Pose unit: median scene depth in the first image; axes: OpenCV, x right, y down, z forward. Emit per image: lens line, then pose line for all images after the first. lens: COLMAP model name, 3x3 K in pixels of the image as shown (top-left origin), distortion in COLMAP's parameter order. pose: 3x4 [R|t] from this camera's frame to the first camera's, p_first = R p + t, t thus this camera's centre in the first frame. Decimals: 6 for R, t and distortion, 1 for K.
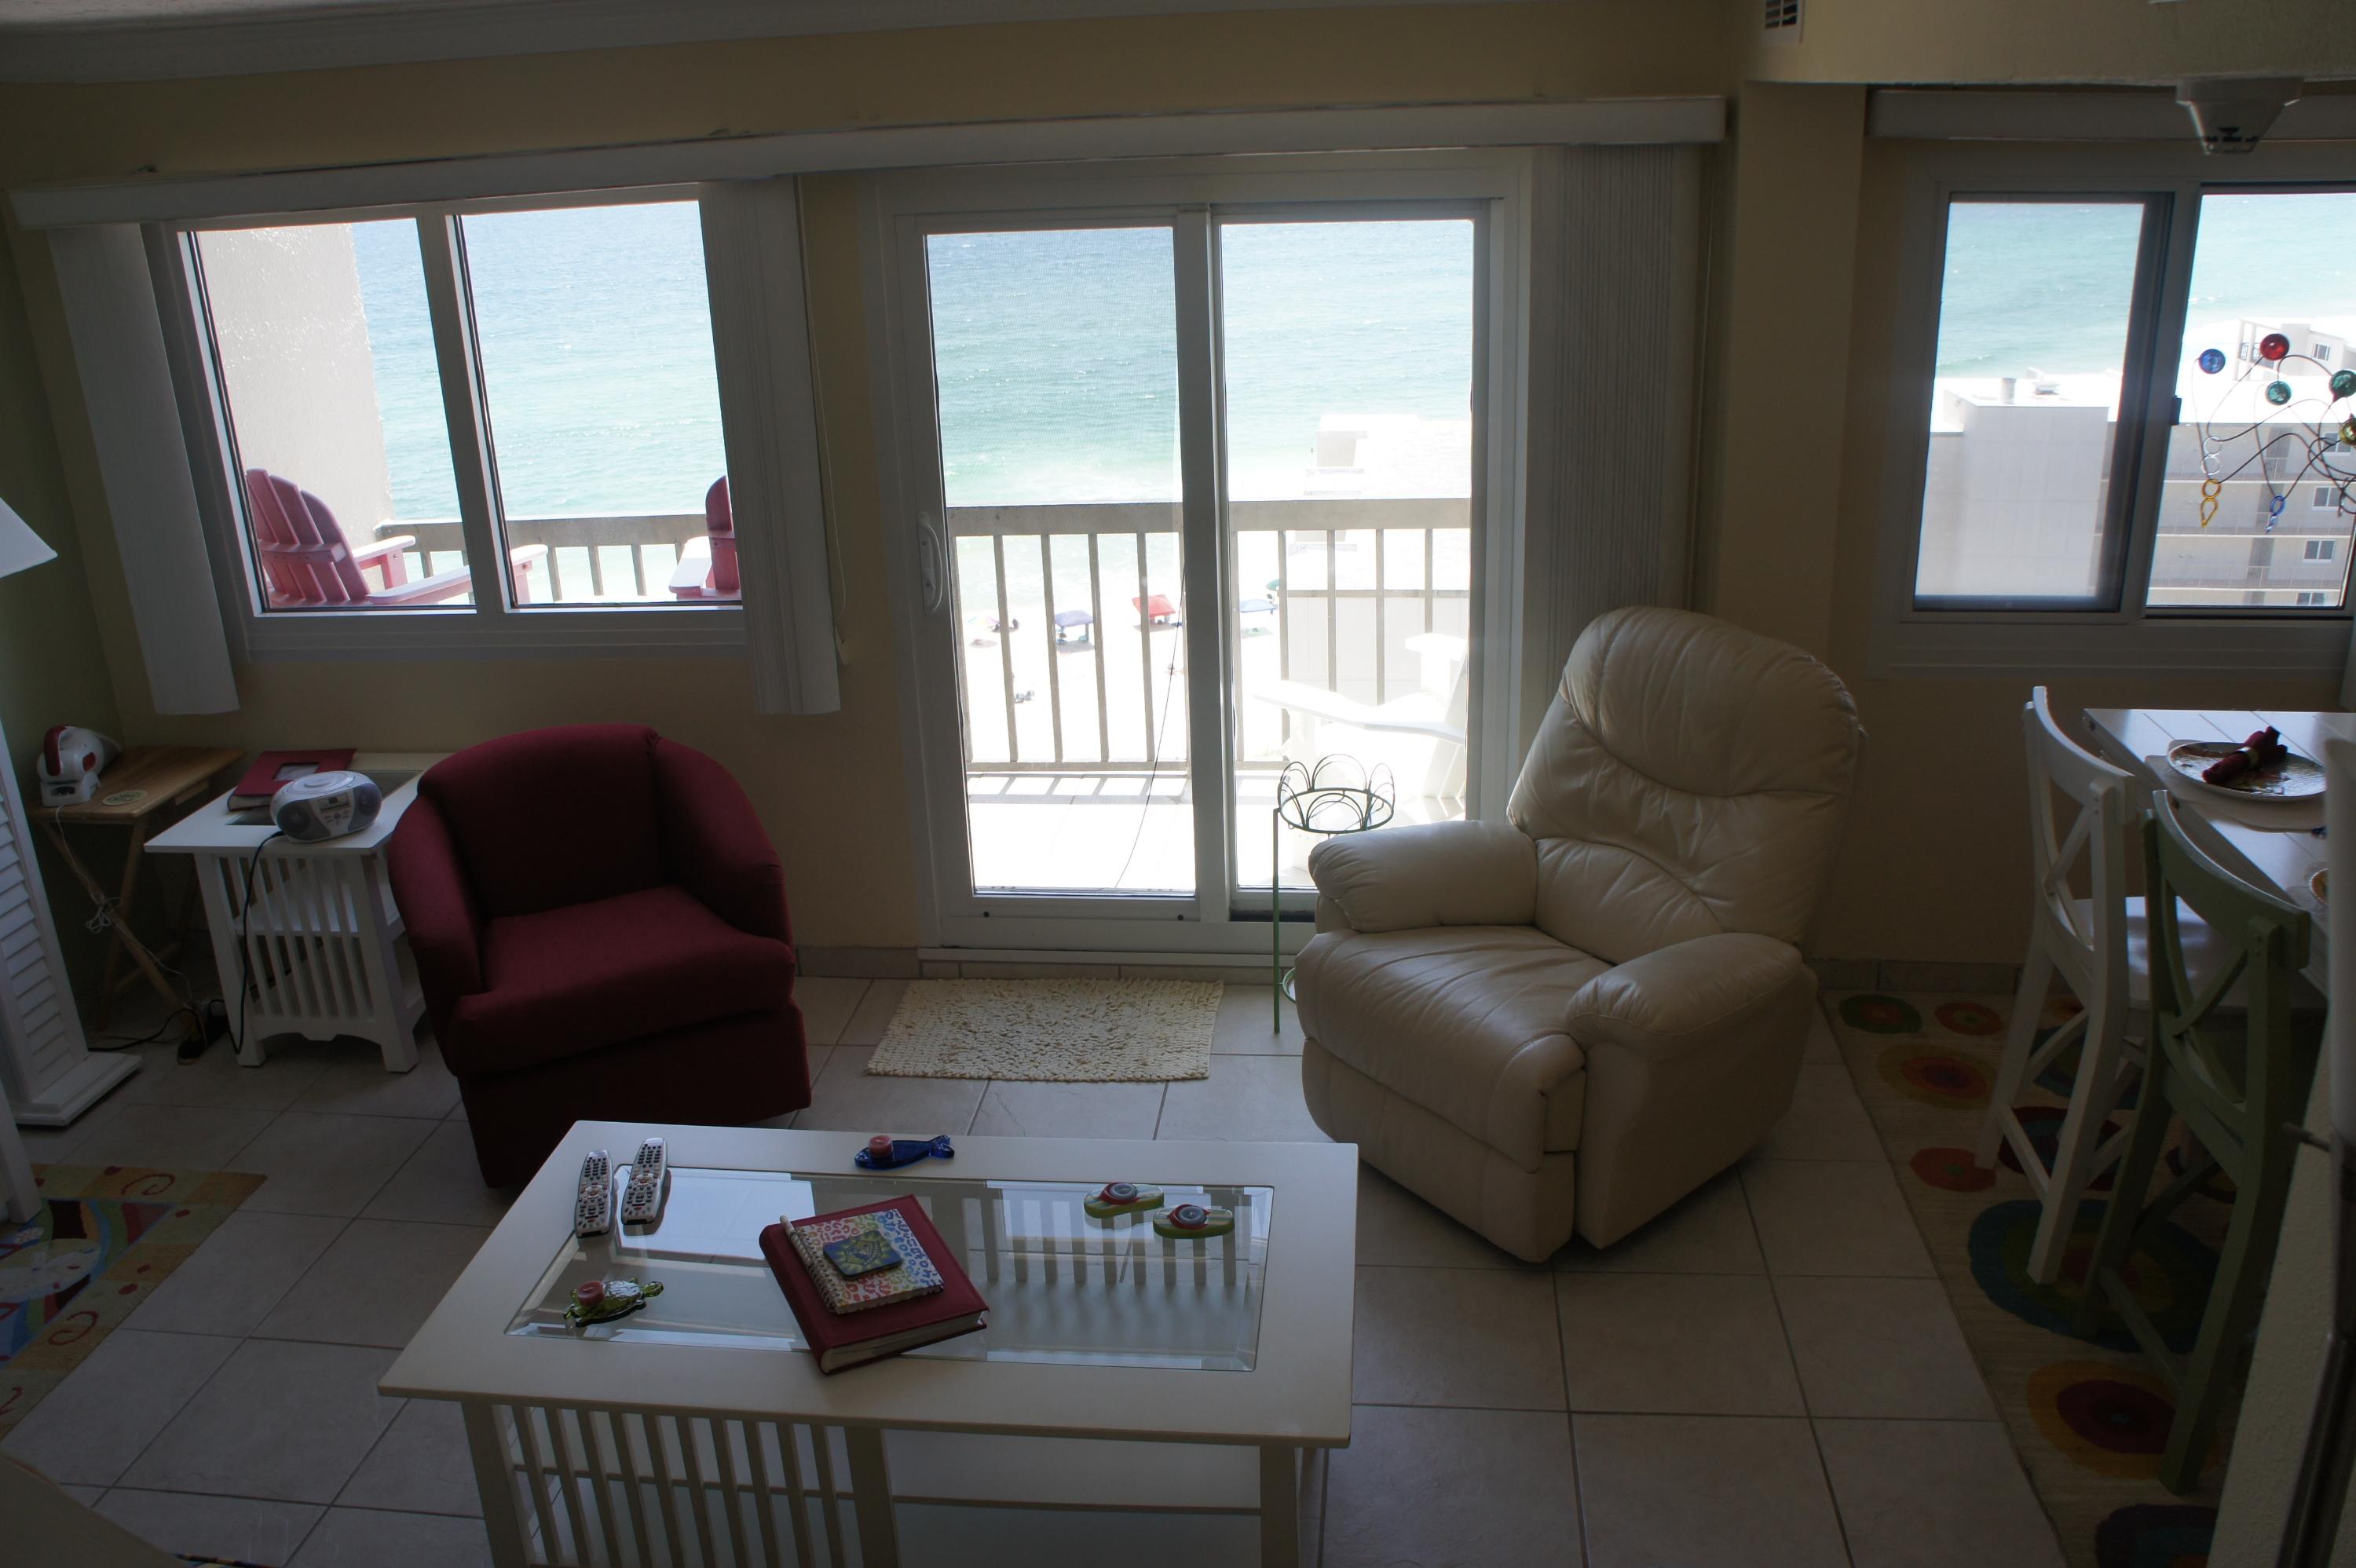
lens RADIAL K [[1859.8, 0, 1178.0], [0, 1859.8, 784.0], [0, 0, 1]] dist [0.000012, -0.000037]
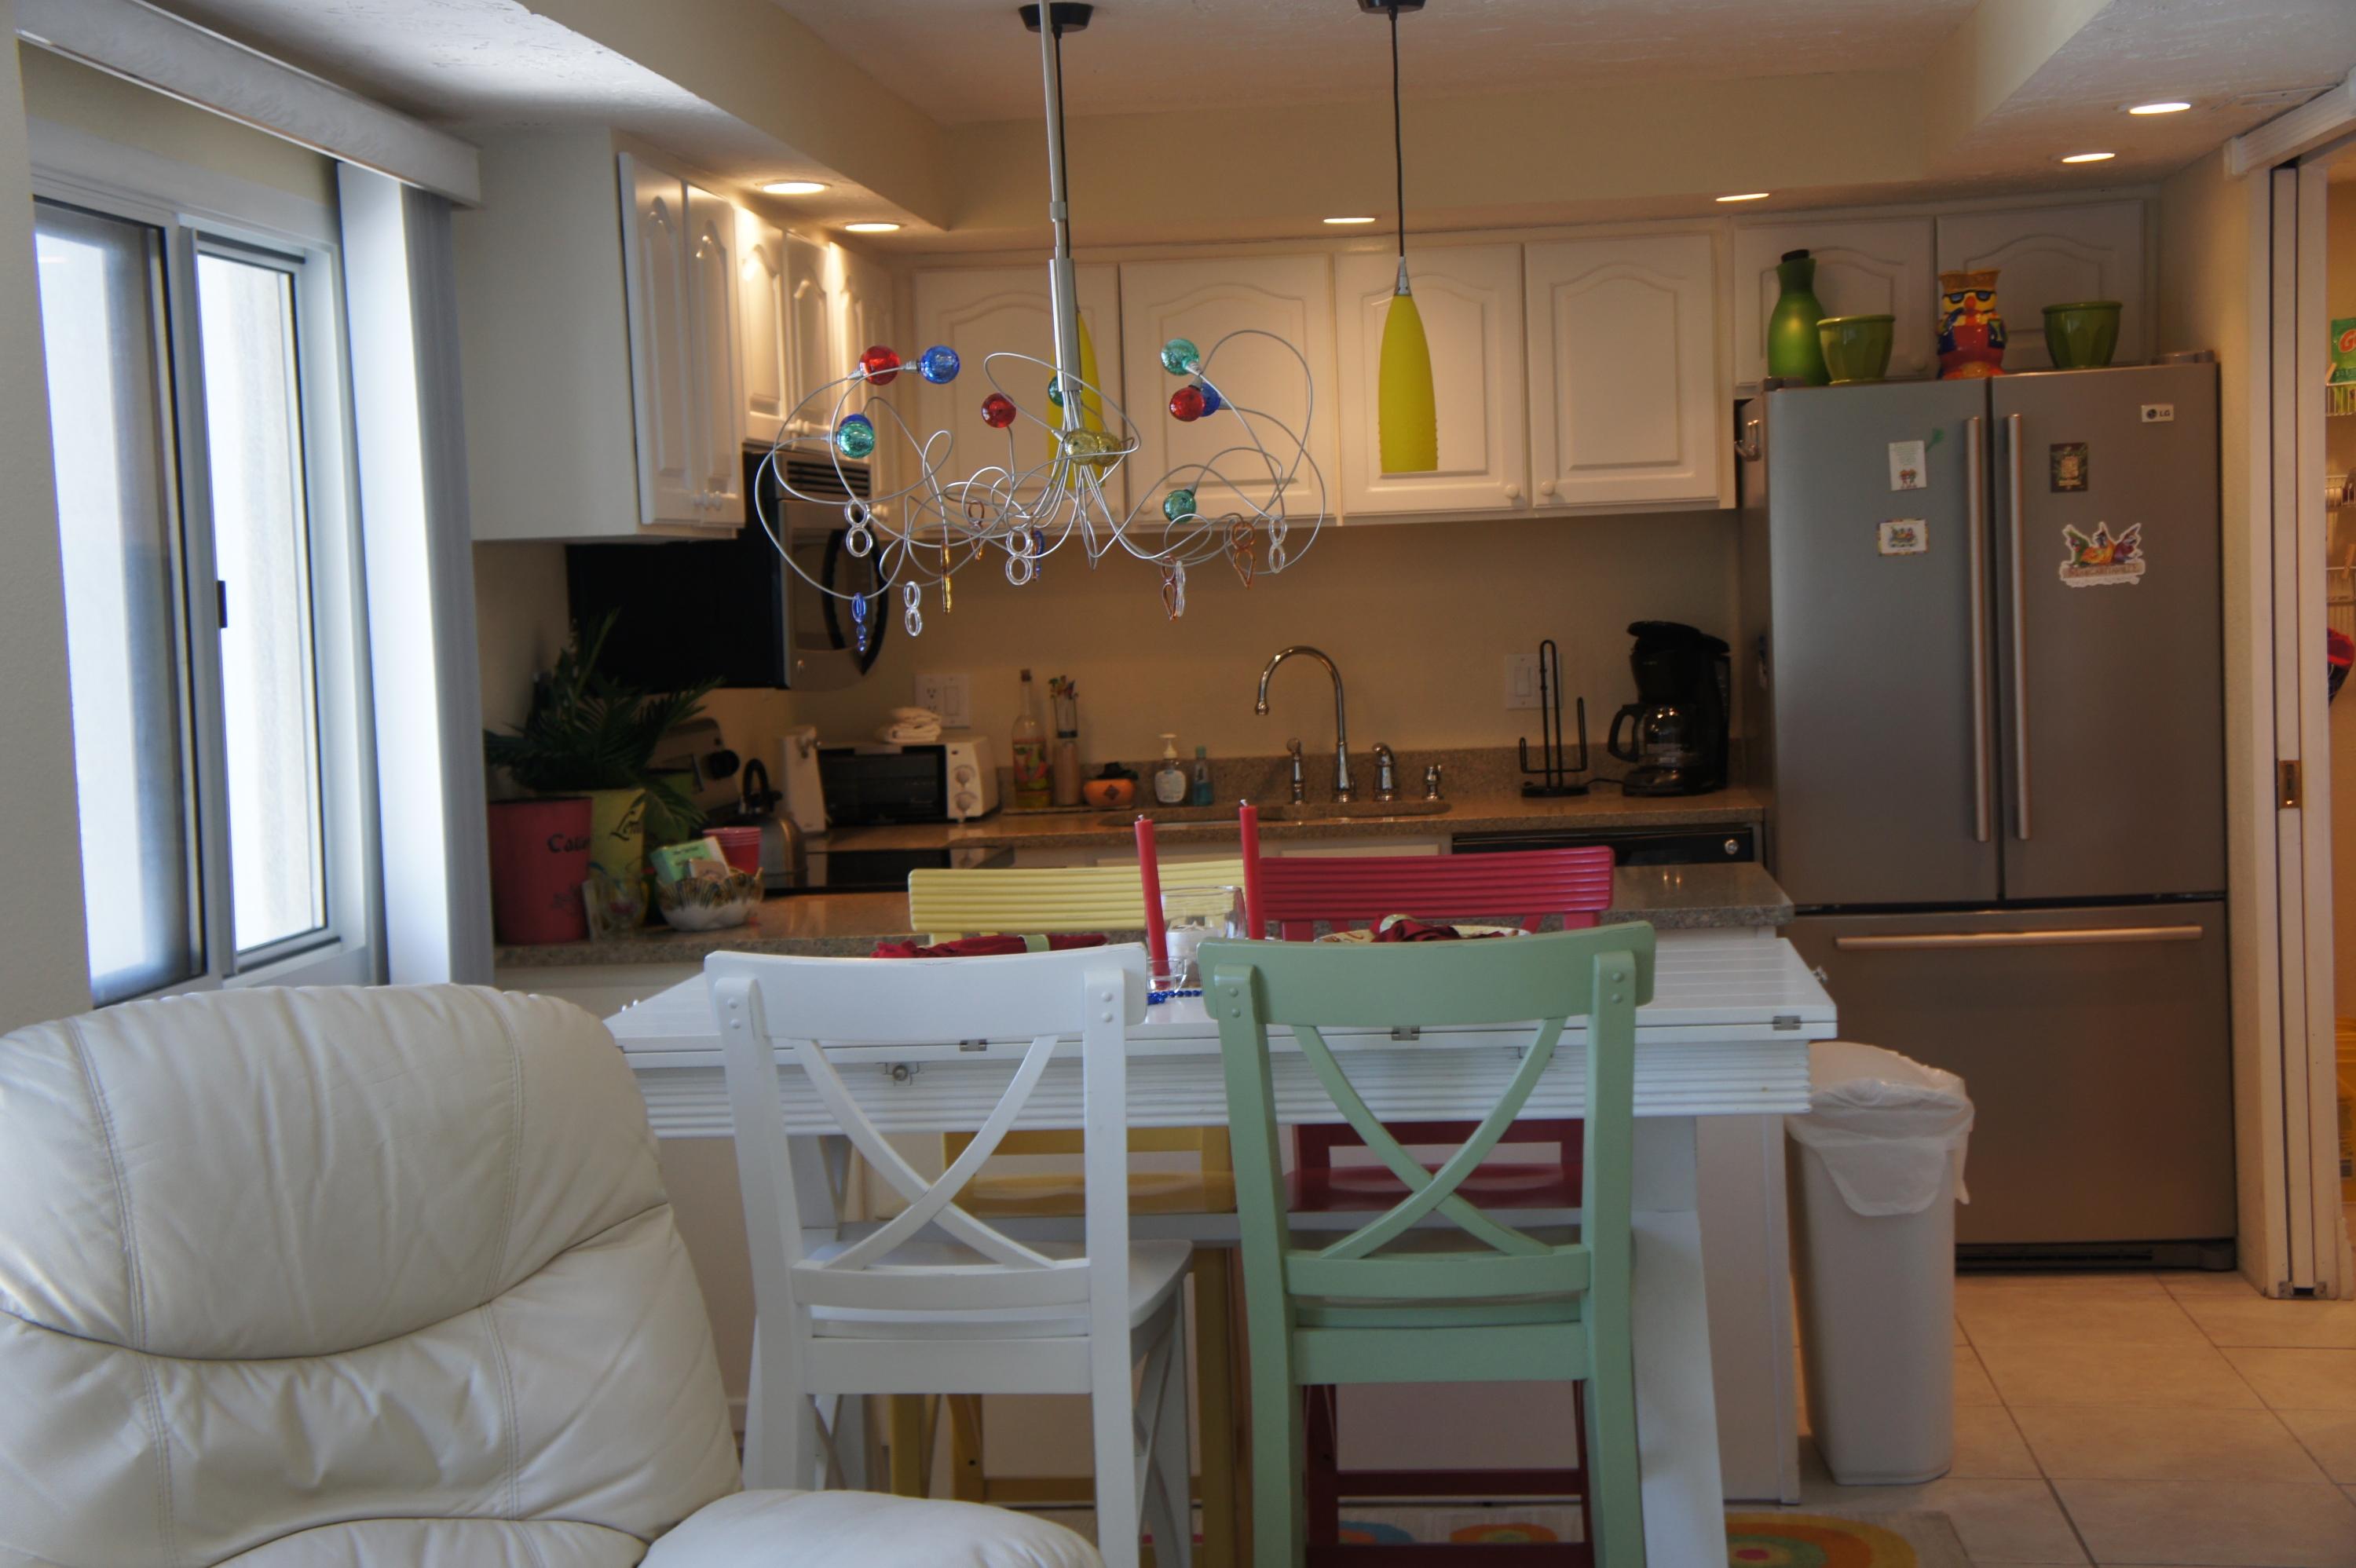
lens RADIAL K [[3261.5, 0, 1178.0], [0, 3261.5, 784.0], [0, 0, 1]] dist [0.038286, 0.436915]
pose [[-0.009681, -0.025717, 0.999622, -0.525797], [0.387308, 0.921541, 0.027459, -0.067825], [-0.921900, 0.387427, 0.001039, 0.746731]]
